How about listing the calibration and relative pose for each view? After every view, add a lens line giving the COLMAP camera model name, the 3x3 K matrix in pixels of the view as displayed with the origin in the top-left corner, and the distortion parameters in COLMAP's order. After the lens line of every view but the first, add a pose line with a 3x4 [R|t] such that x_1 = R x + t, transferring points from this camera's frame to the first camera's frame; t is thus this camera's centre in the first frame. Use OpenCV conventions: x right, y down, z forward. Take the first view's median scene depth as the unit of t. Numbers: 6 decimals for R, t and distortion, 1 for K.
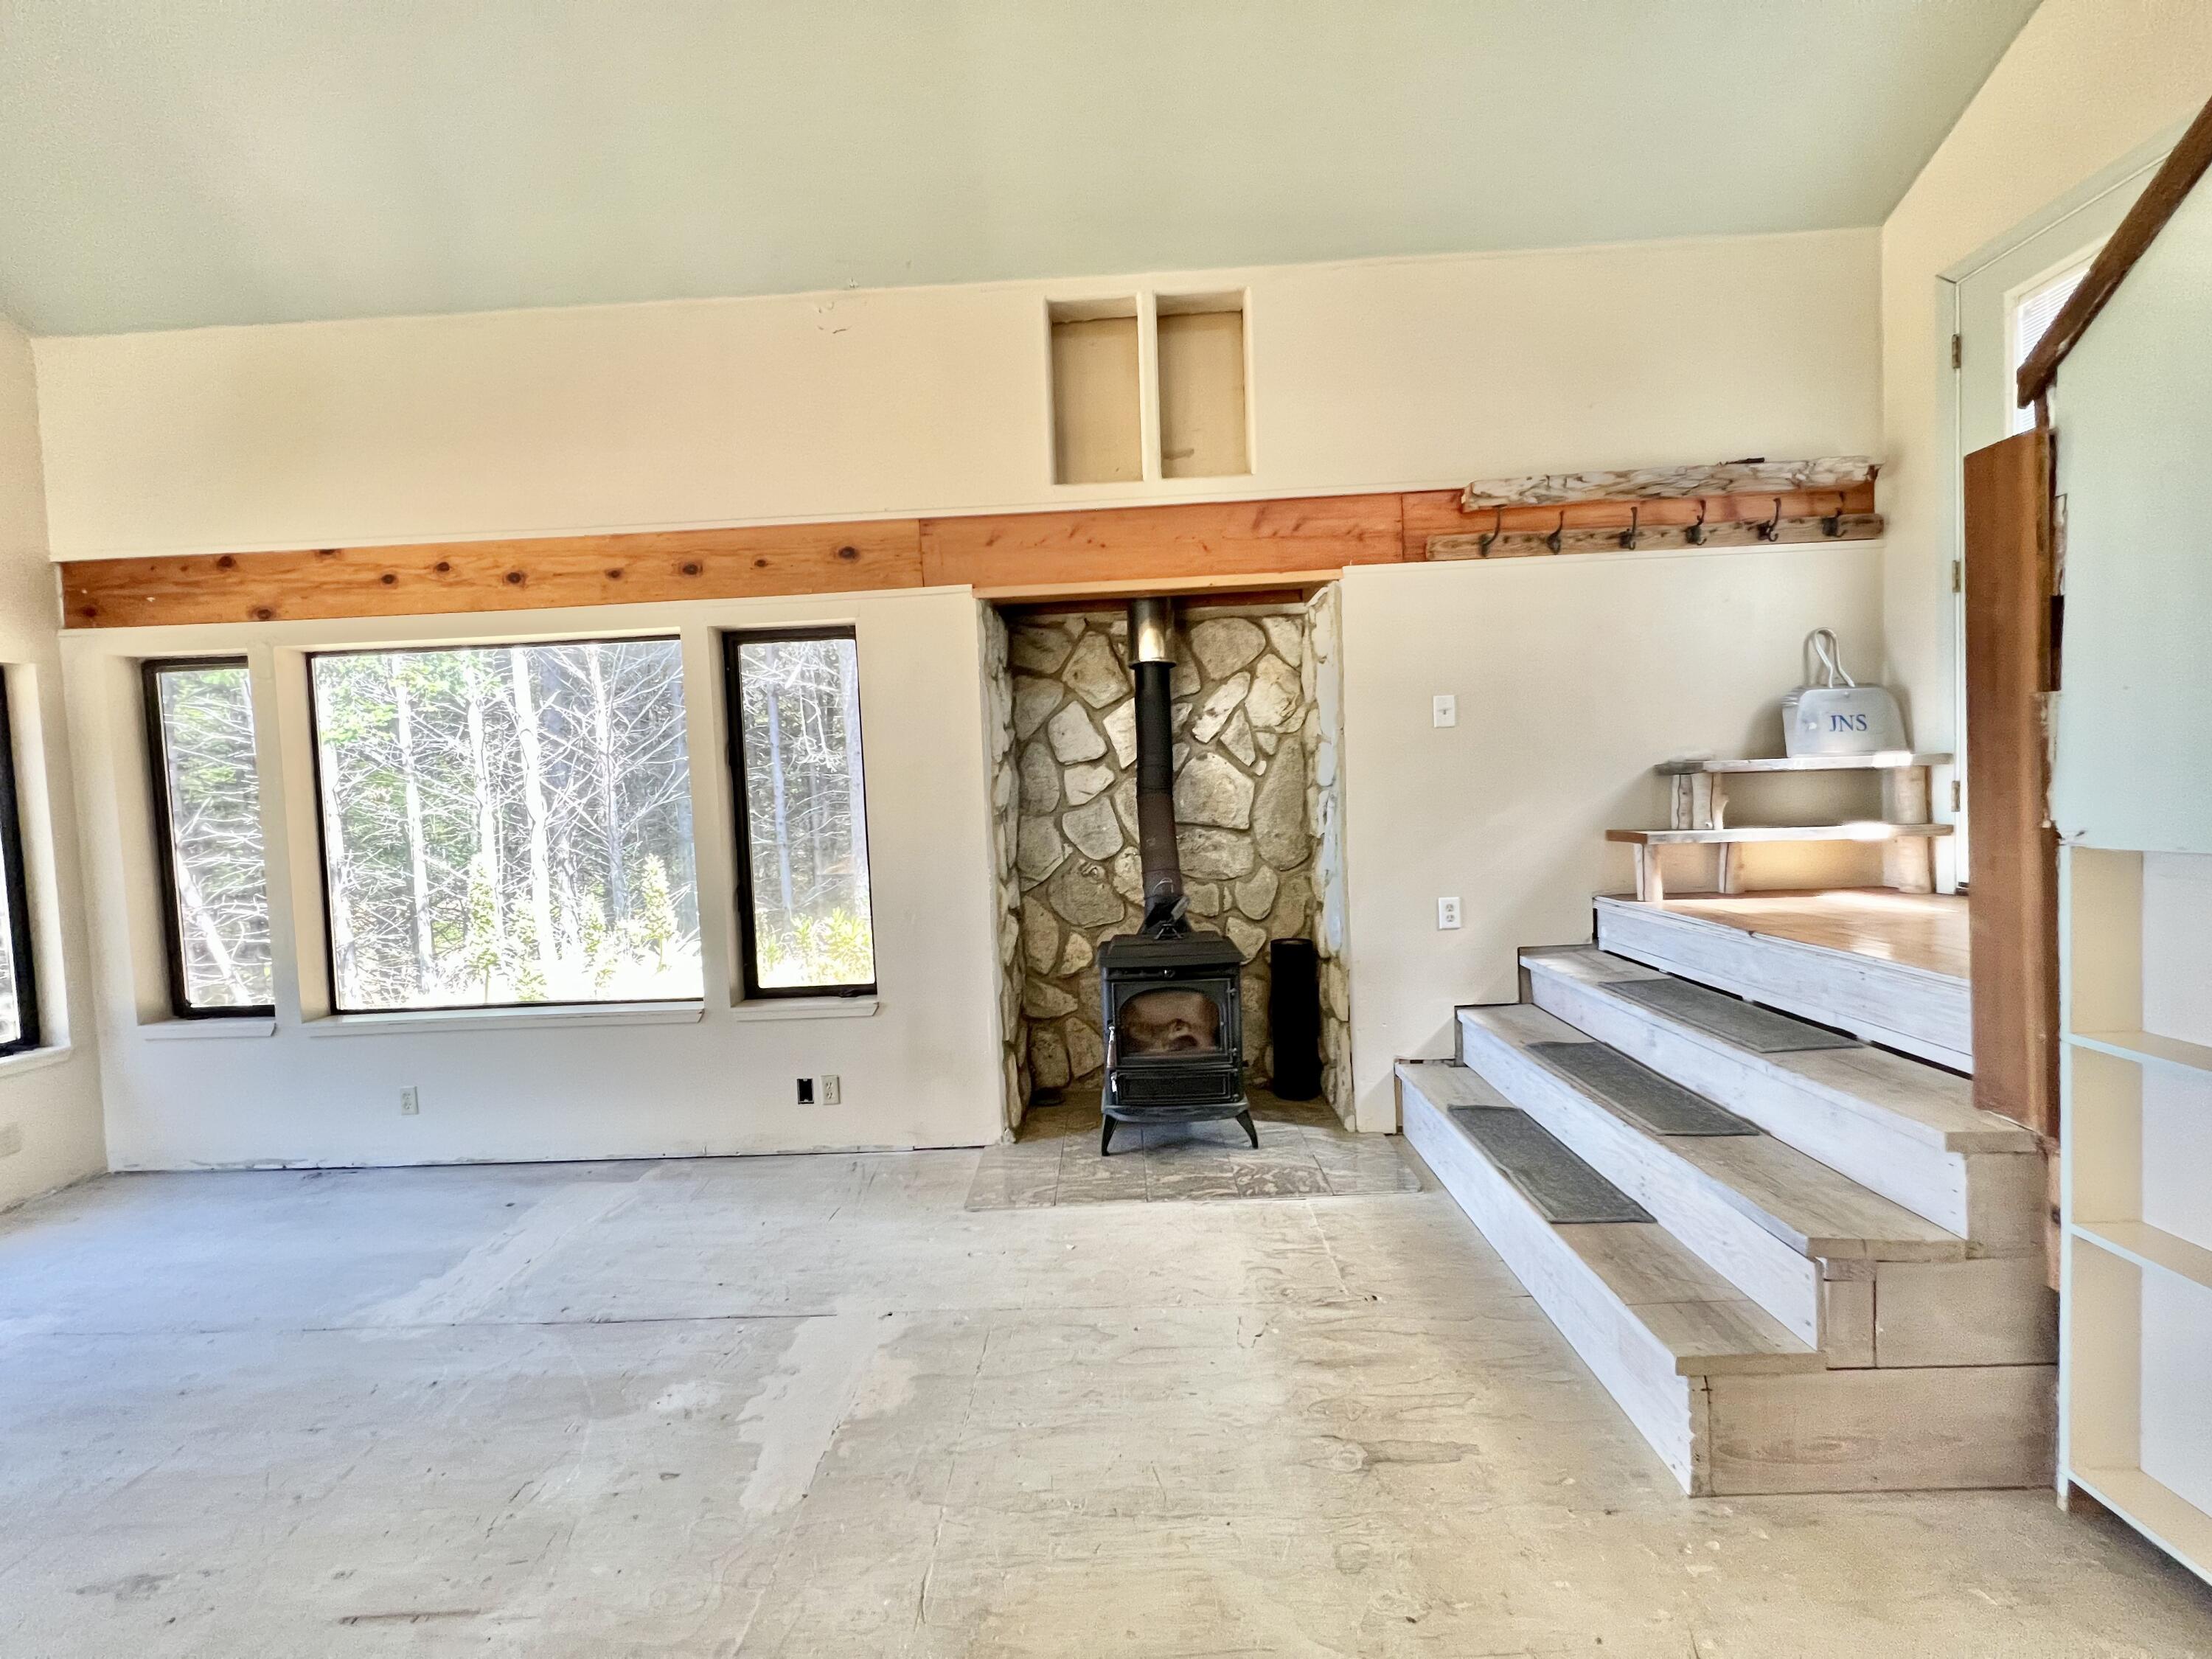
lens RADIAL K [[884.8, 0, 1104.5], [0, 884.8, 830.2], [0, 0, 1]] dist [-0.001930, 0.000484]
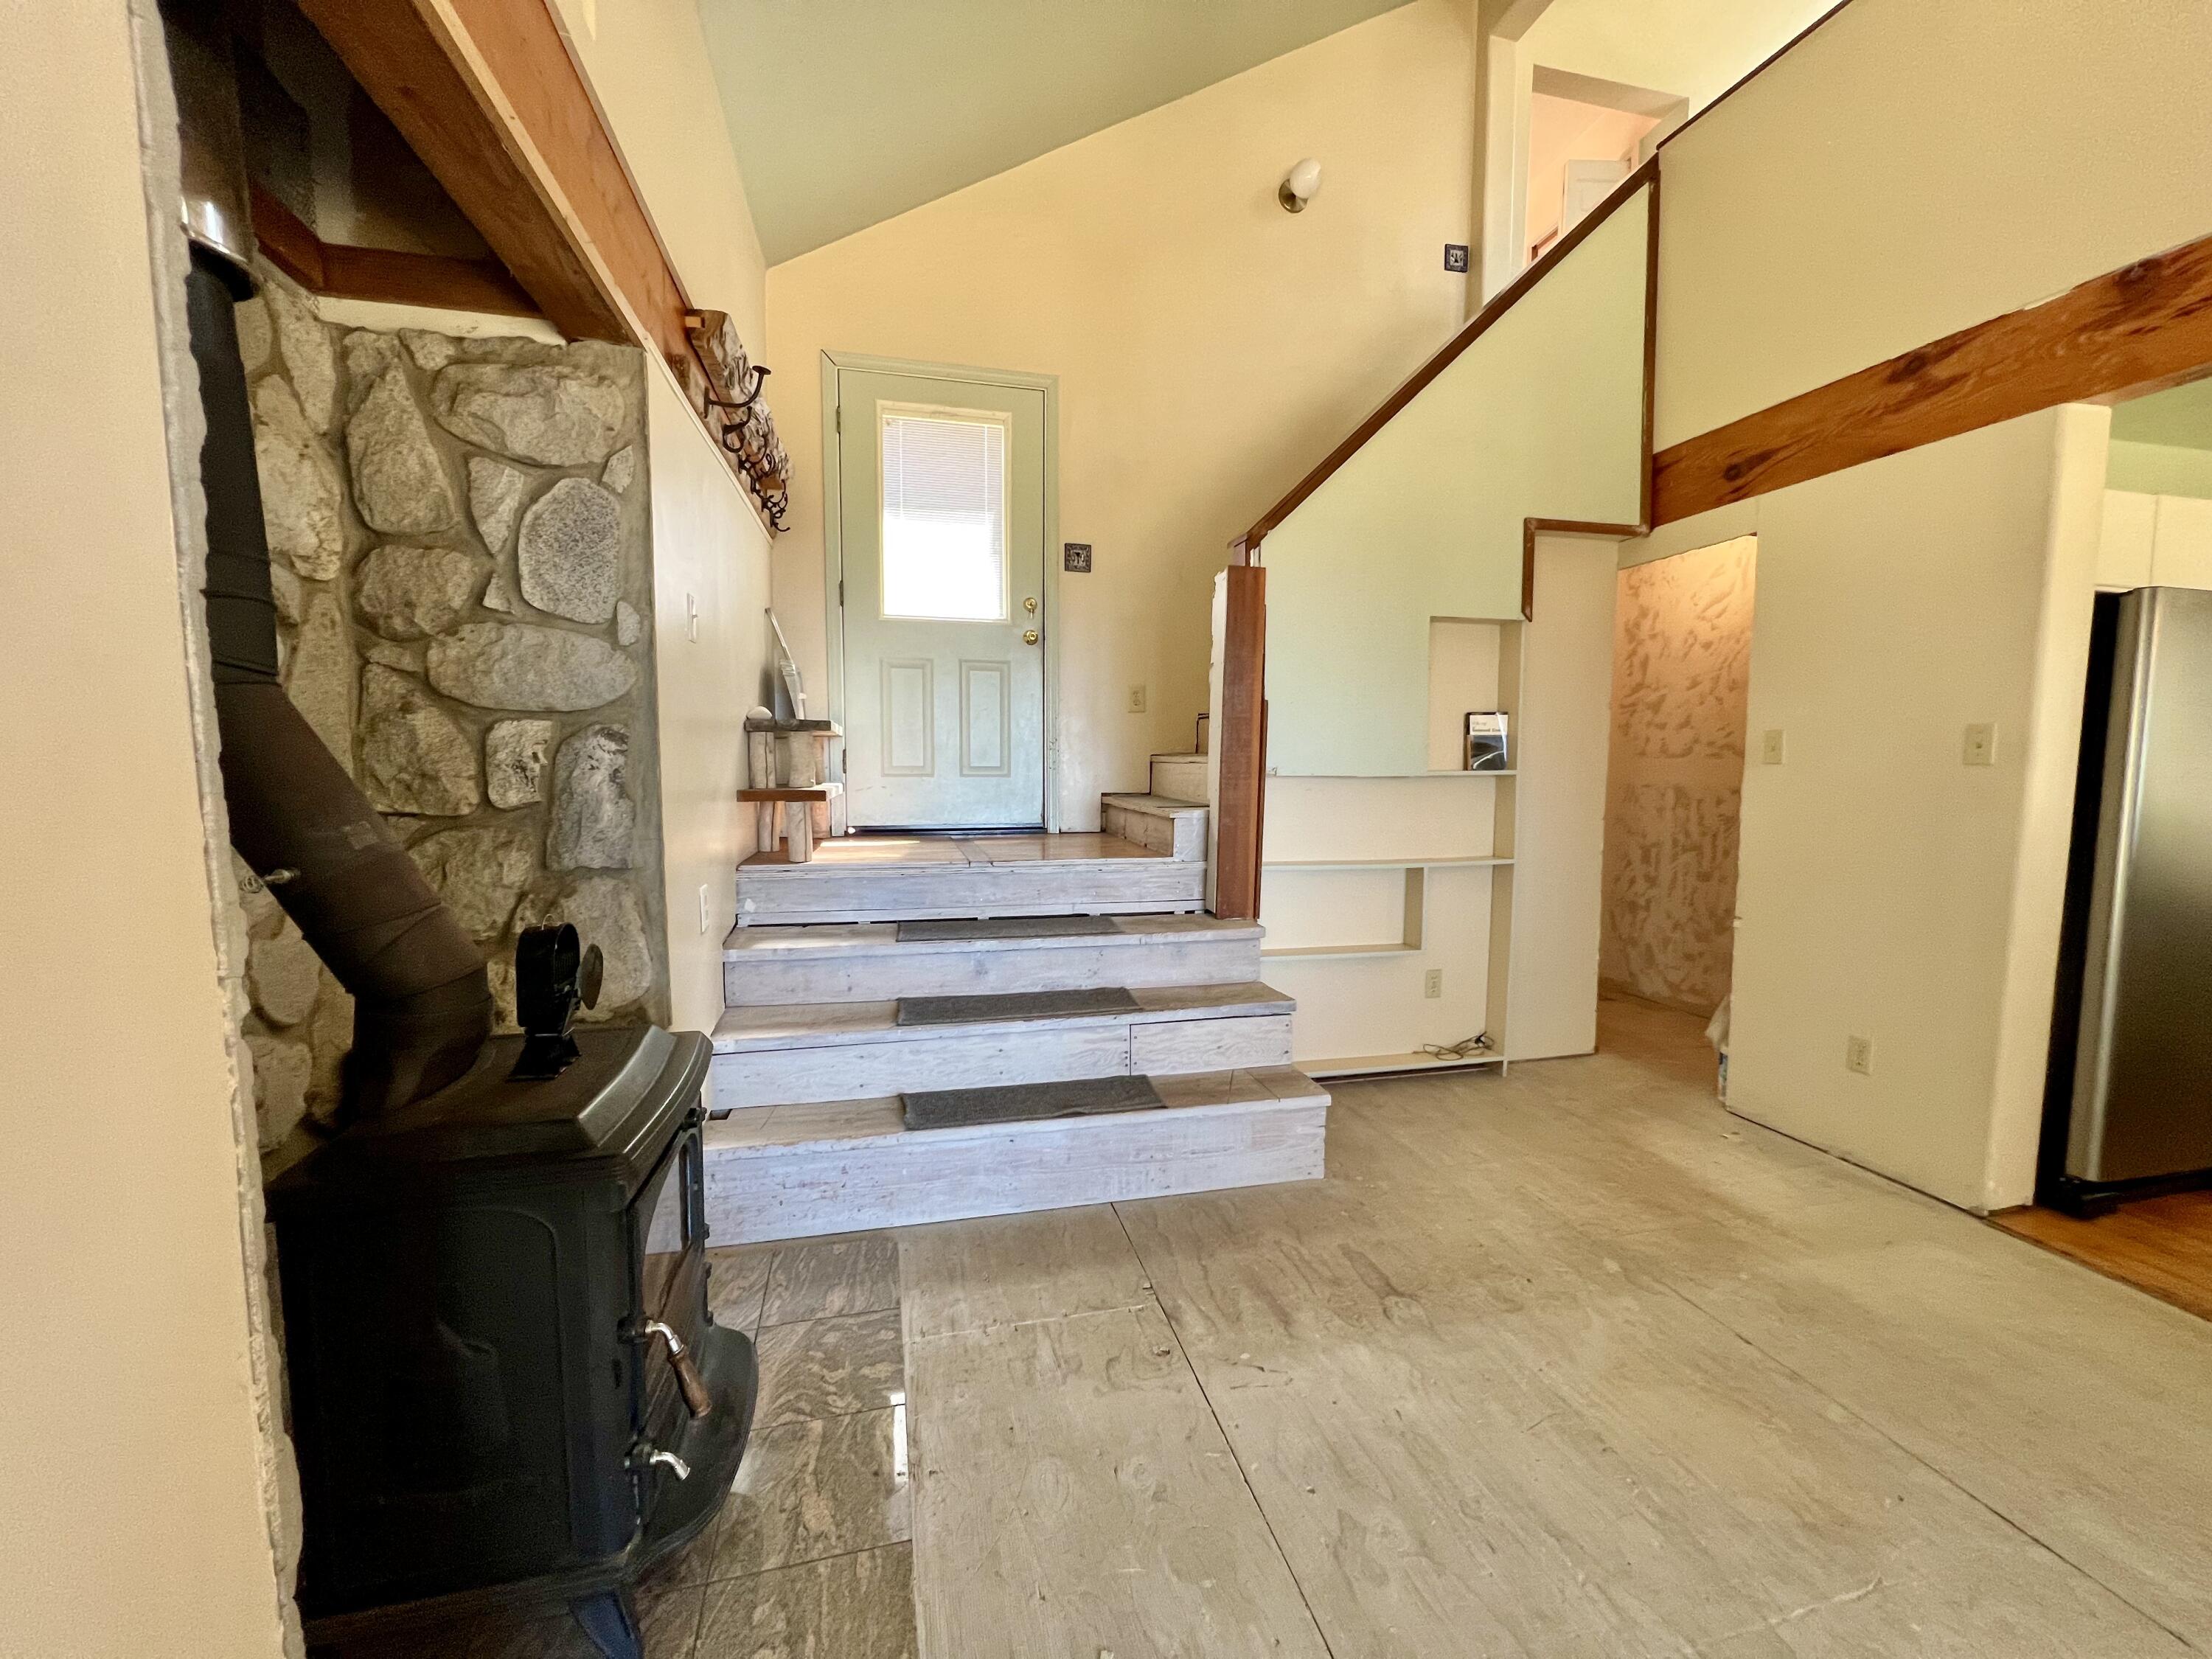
lens RADIAL K [[884.8, 0, 1115.8], [0, 884.8, 826.7], [0, 0, 1]] dist [-0.001930, 0.000484]
pose [[-0.266159, -0.043969, 0.962926, -0.363615], [0.045292, 0.997285, 0.058057, 0.001467], [-0.962864, 0.059065, -0.263445, 0.836303]]
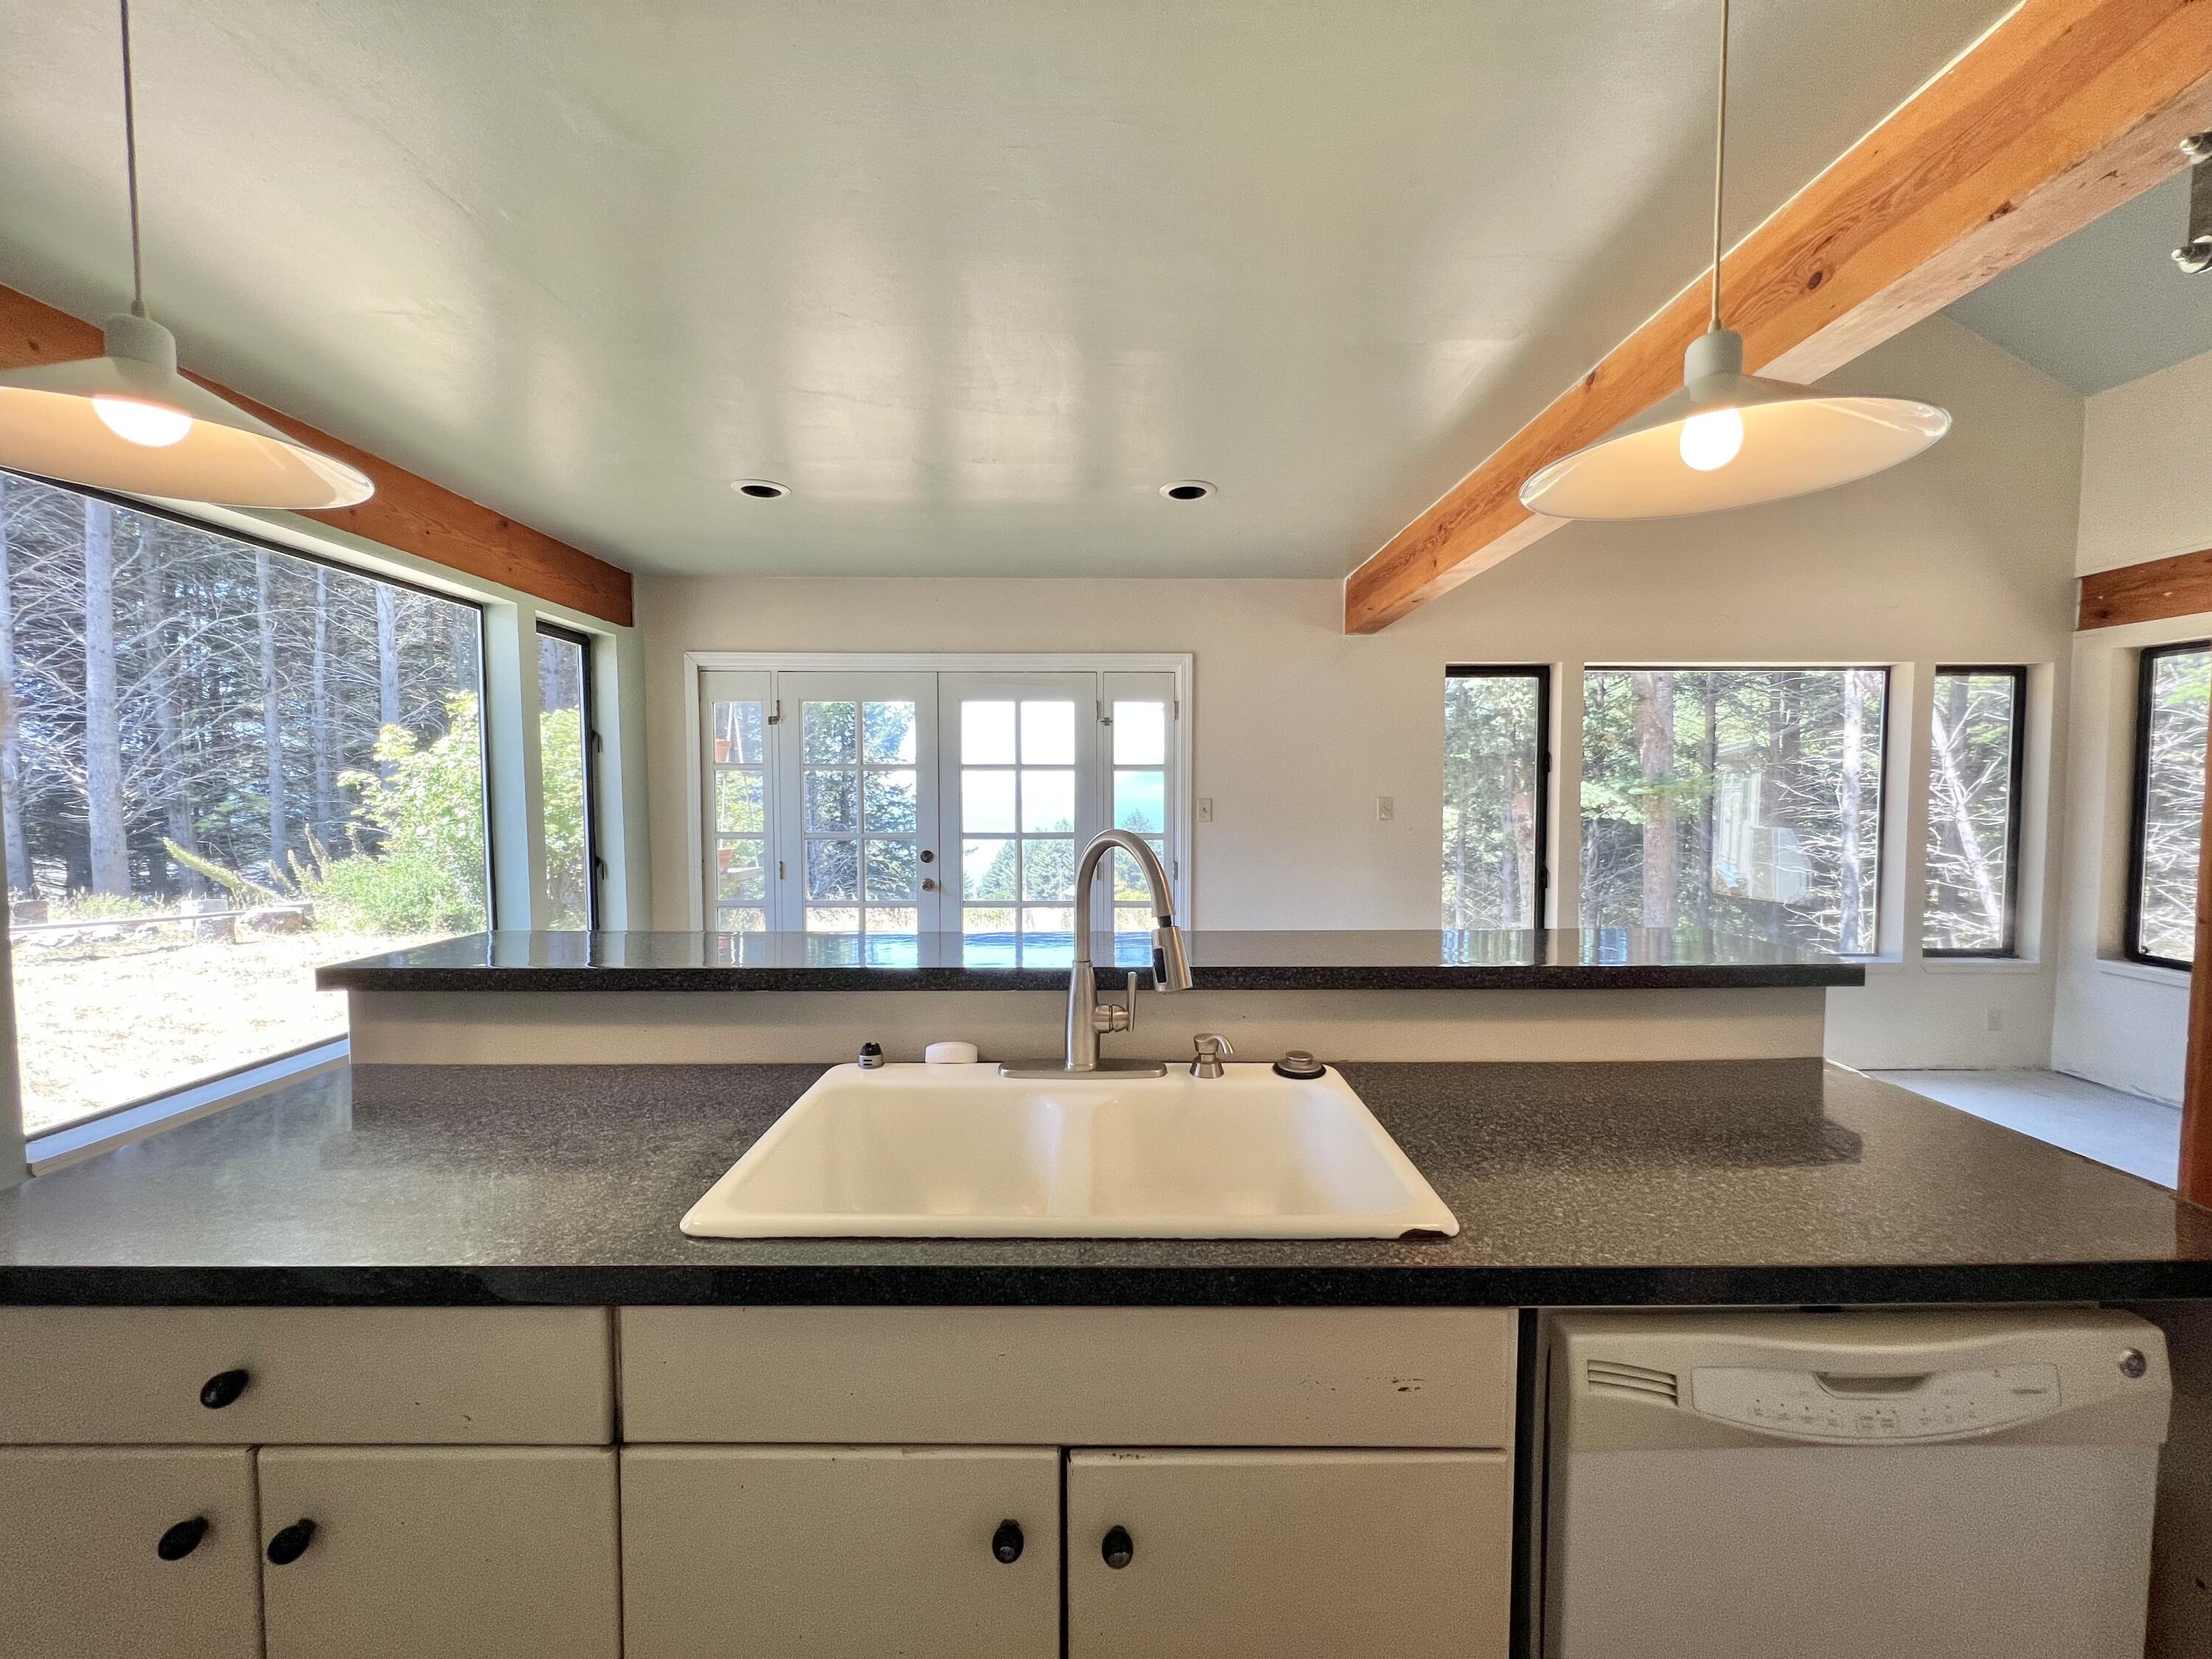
lens RADIAL K [[884.8, 0, 1107.2], [0, 884.8, 836.6], [0, 0, 1]] dist [-0.001930, 0.000484]
pose [[0.037817, 0.097201, -0.994546, 0.030533], [-0.043093, 0.994491, 0.095557, -0.000706], [0.998355, 0.039244, 0.041797, -0.399463]]
